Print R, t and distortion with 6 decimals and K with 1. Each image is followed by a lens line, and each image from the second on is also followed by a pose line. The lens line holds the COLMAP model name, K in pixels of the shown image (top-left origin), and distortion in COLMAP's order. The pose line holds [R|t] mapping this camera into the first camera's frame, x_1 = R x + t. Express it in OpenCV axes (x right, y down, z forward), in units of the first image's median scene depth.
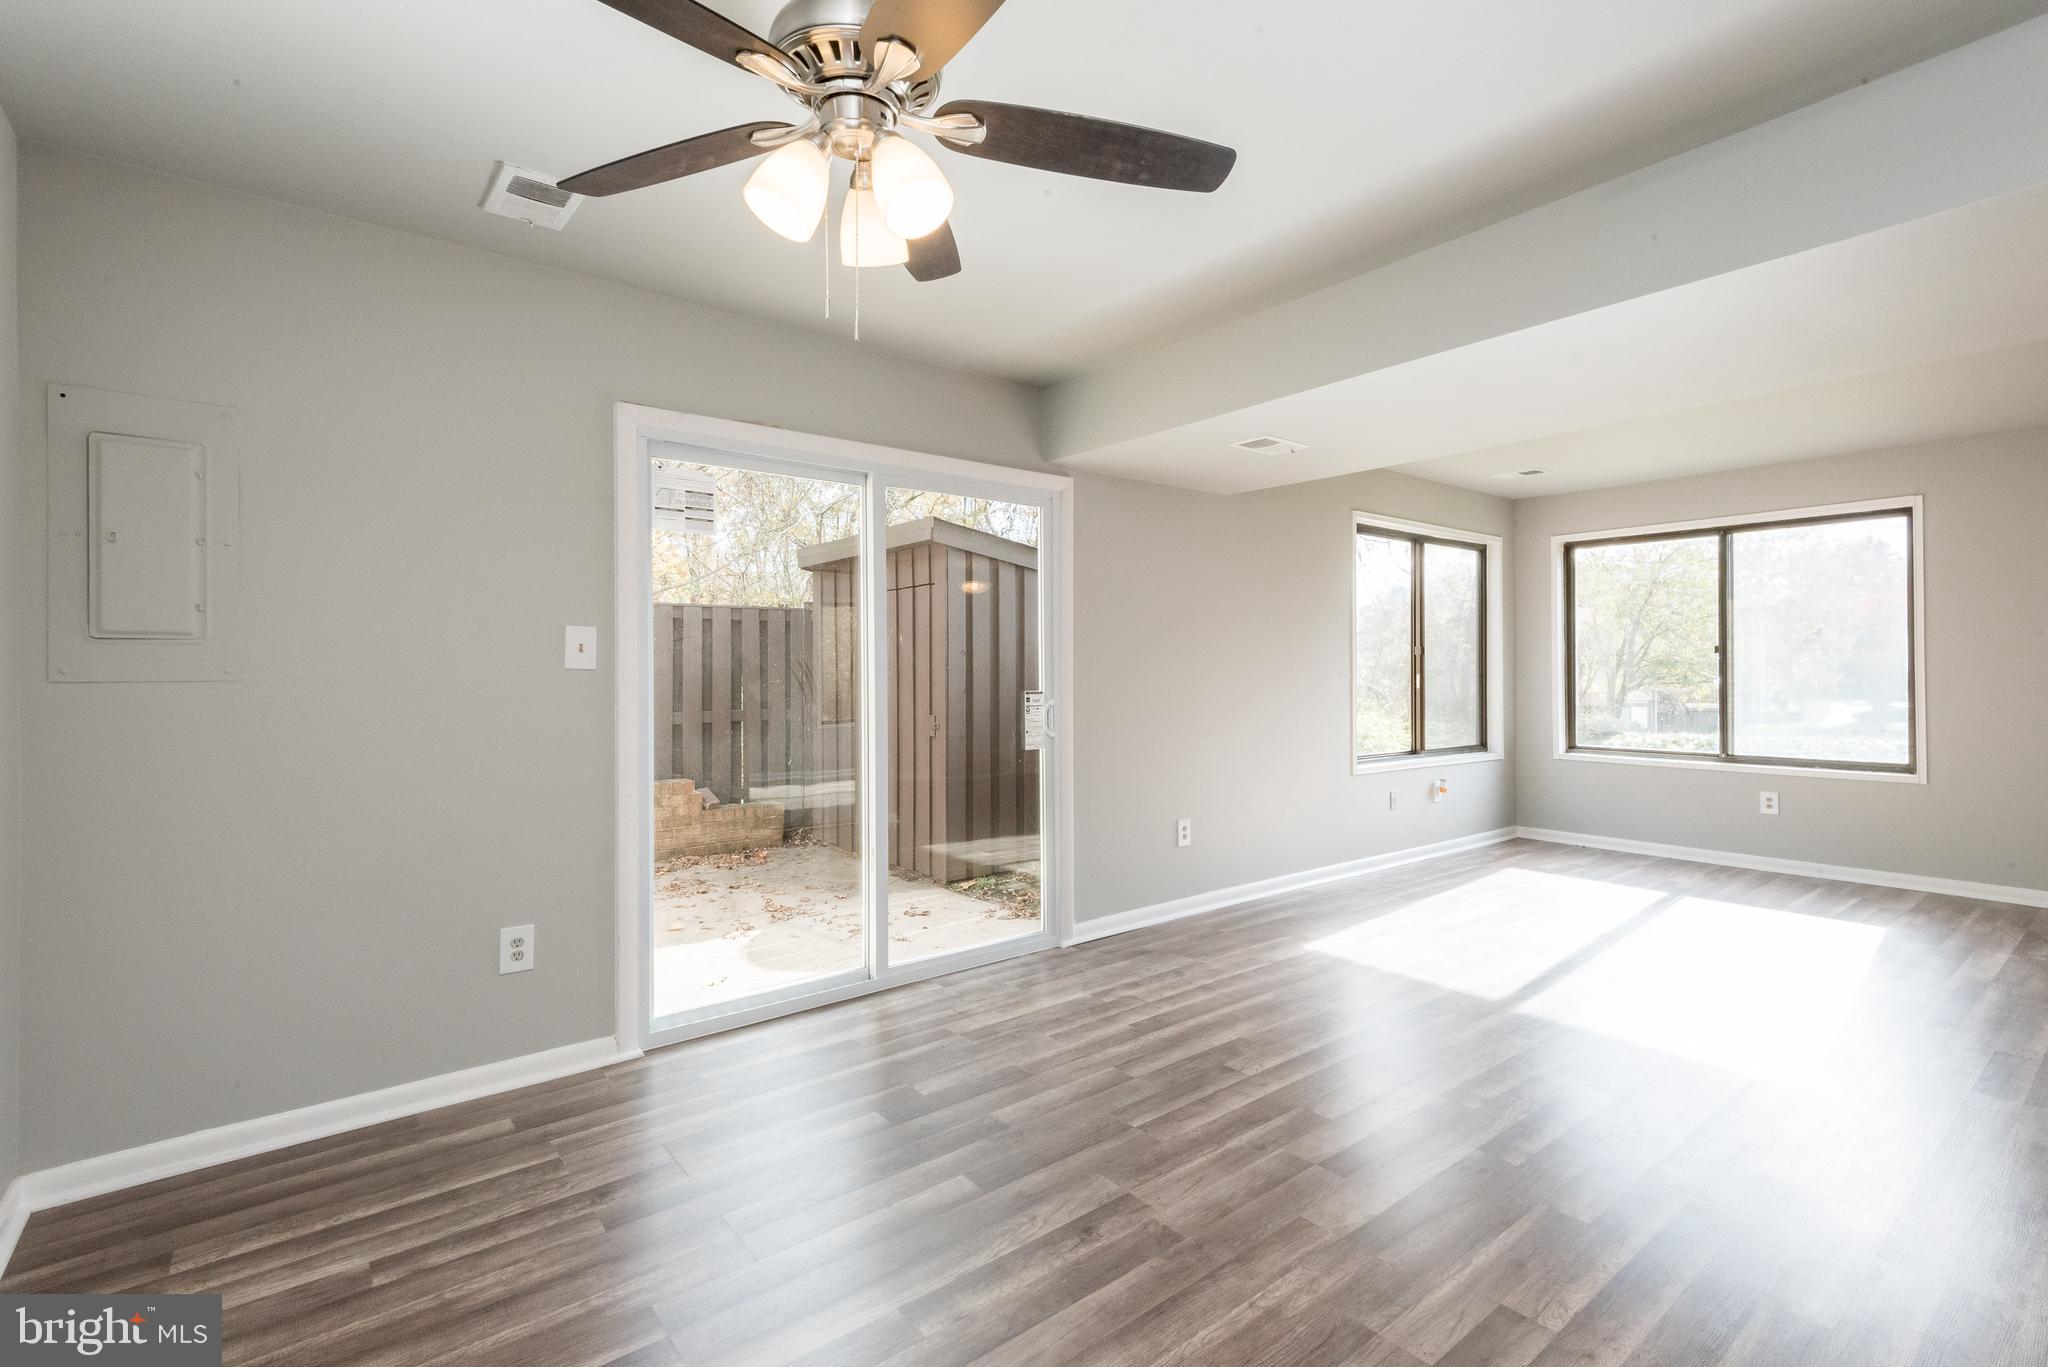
lens RADIAL K [[932.9, 0, 1012.5], [0, 932.9, 669.7], [0, 0, 1]] dist [0.032732, -0.015975]
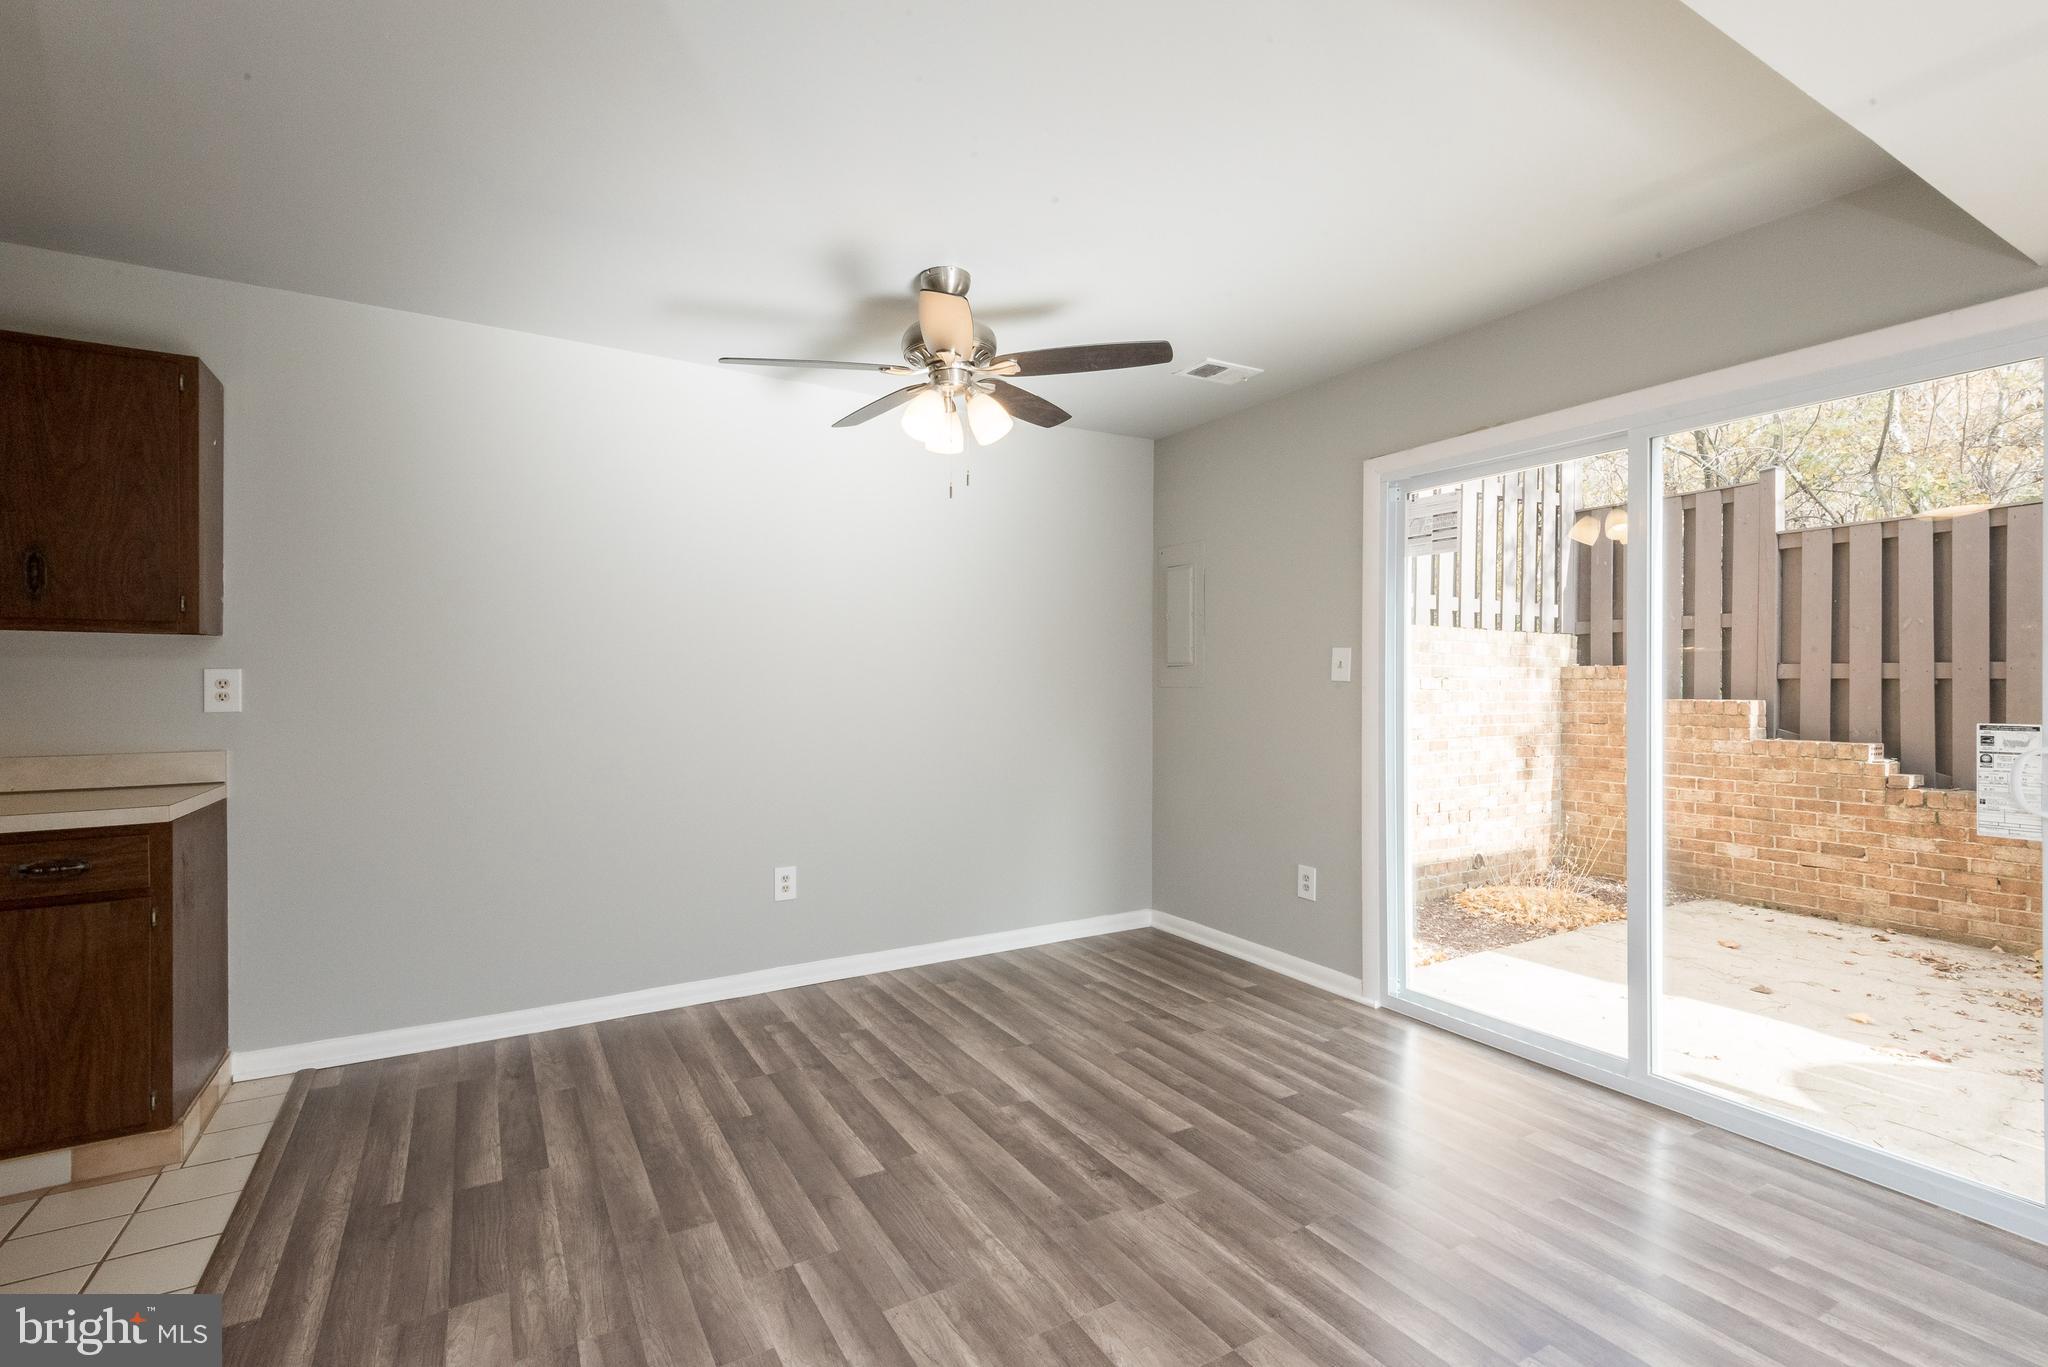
lens RADIAL K [[922.5, 0, 1024.0], [0, 922.5, 683.5], [0, 0, 1]] dist [0.034053, -0.014977]
pose [[-0.133980, 0.002009, -0.990982, 0.810883], [-0.001144, 0.999997, 0.002182, 0.000383], [0.990983, 0.001426, -0.133978, 0.708141]]
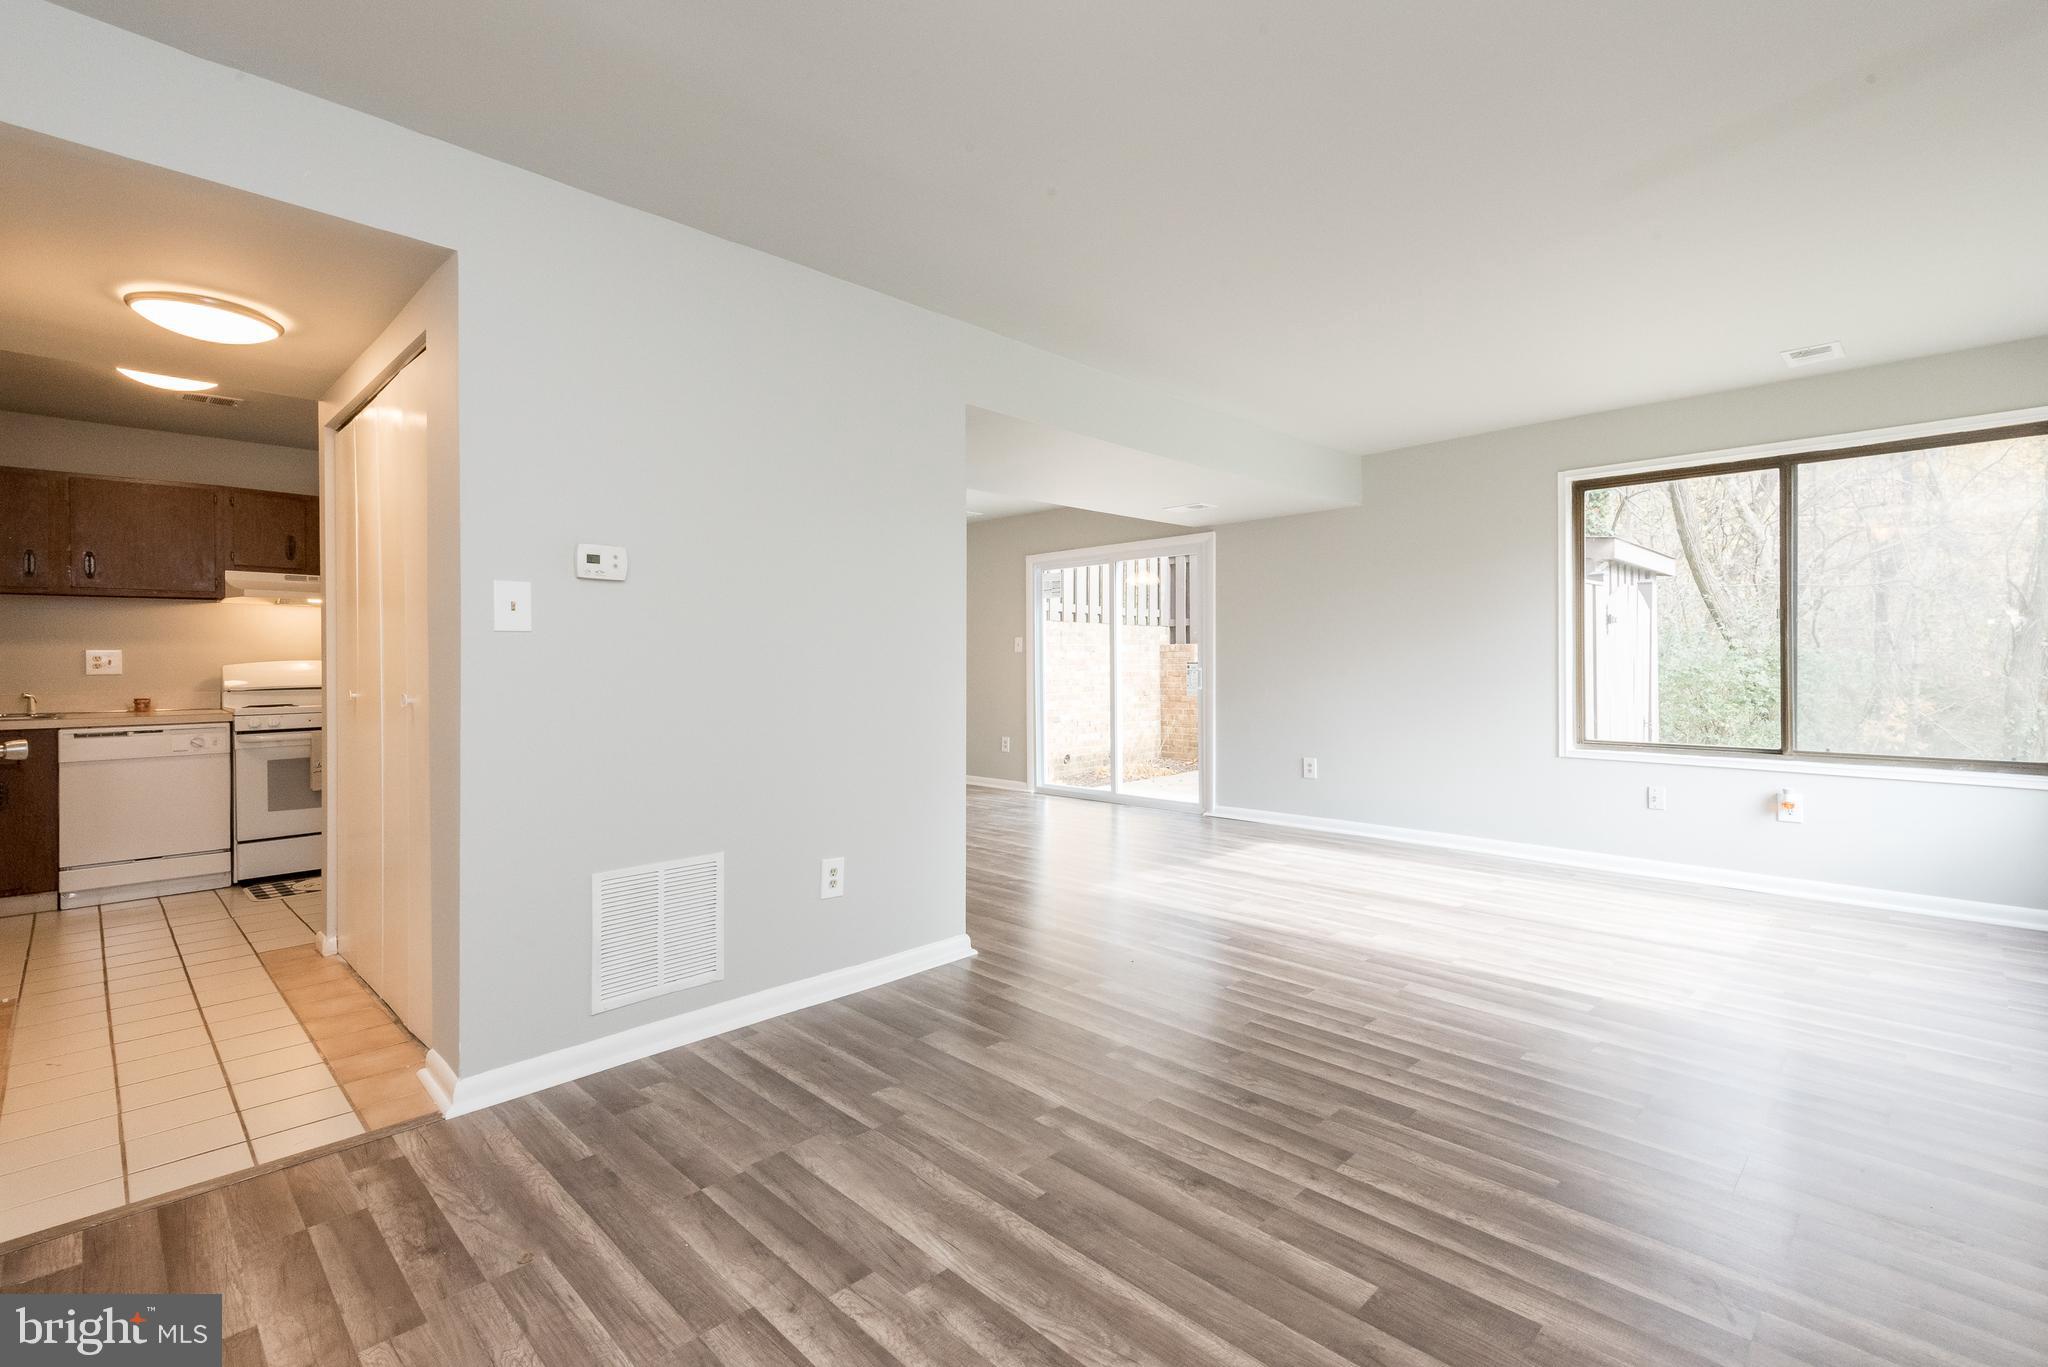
lens RADIAL K [[925.0, 0, 1023.3], [0, 925.0, 657.1], [0, 0, 1]] dist [0.033654, -0.009062]
pose [[0.114588, -0.004110, -0.993405, 2.233436], [0.007329, 0.999968, -0.003292, 0.023290], [0.993386, -0.006903, 0.114614, 0.661695]]
